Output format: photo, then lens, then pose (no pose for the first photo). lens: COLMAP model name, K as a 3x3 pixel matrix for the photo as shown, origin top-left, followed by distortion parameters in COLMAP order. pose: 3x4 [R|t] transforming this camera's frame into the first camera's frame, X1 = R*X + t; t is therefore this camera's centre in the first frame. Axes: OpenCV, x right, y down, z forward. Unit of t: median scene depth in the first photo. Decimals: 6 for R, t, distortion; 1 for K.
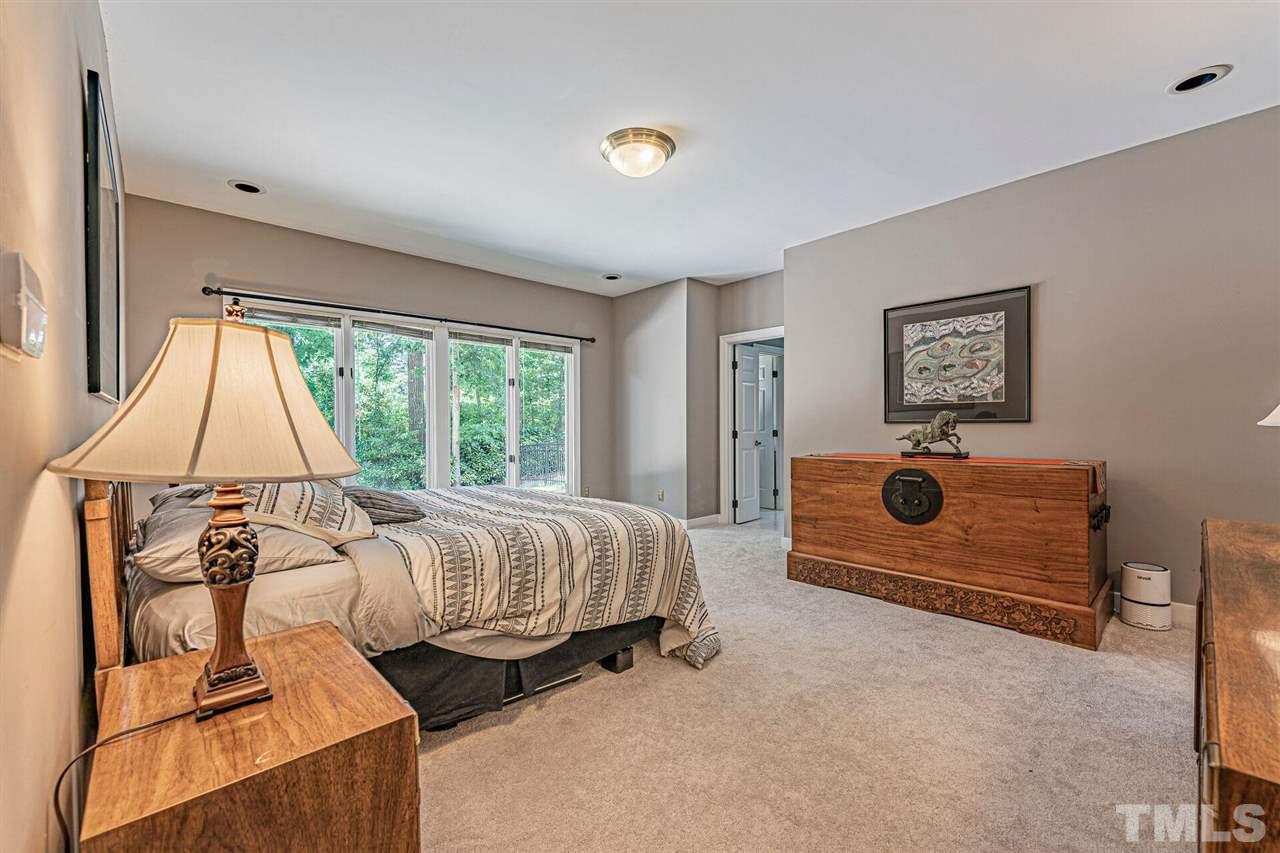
lens RADIAL K [[511.0, 0, 635.3], [0, 511.0, 424.8], [0, 0, 1]] dist [0.000004, 0.000106]
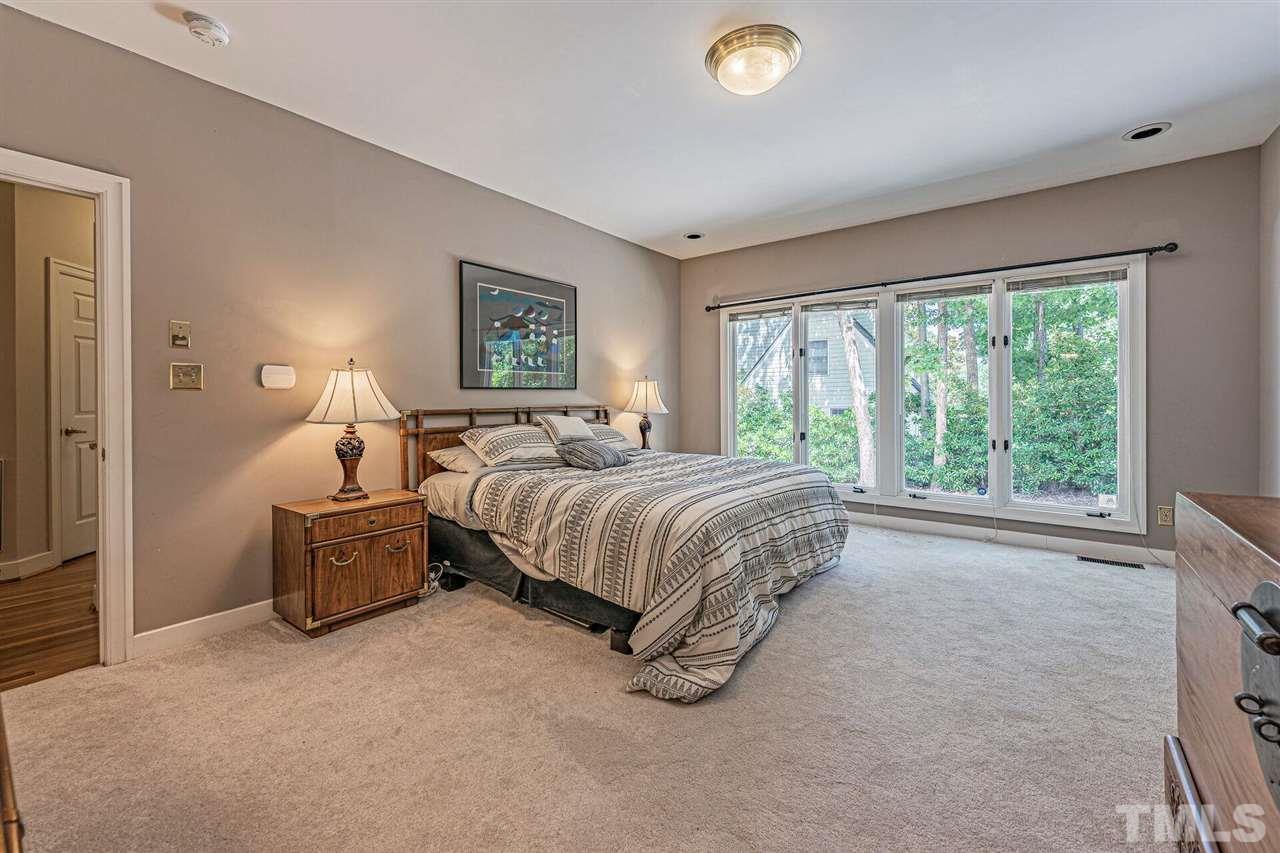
lens RADIAL K [[519.9, 0, 636.2], [0, 519.9, 413.3], [0, 0, 1]] dist [0.000965, 0.000012]
pose [[0.180857, 0.025420, -0.983181, 0.591683], [0.001496, 0.999658, 0.026121, -0.002677], [0.983508, -0.006195, 0.180757, 0.527415]]
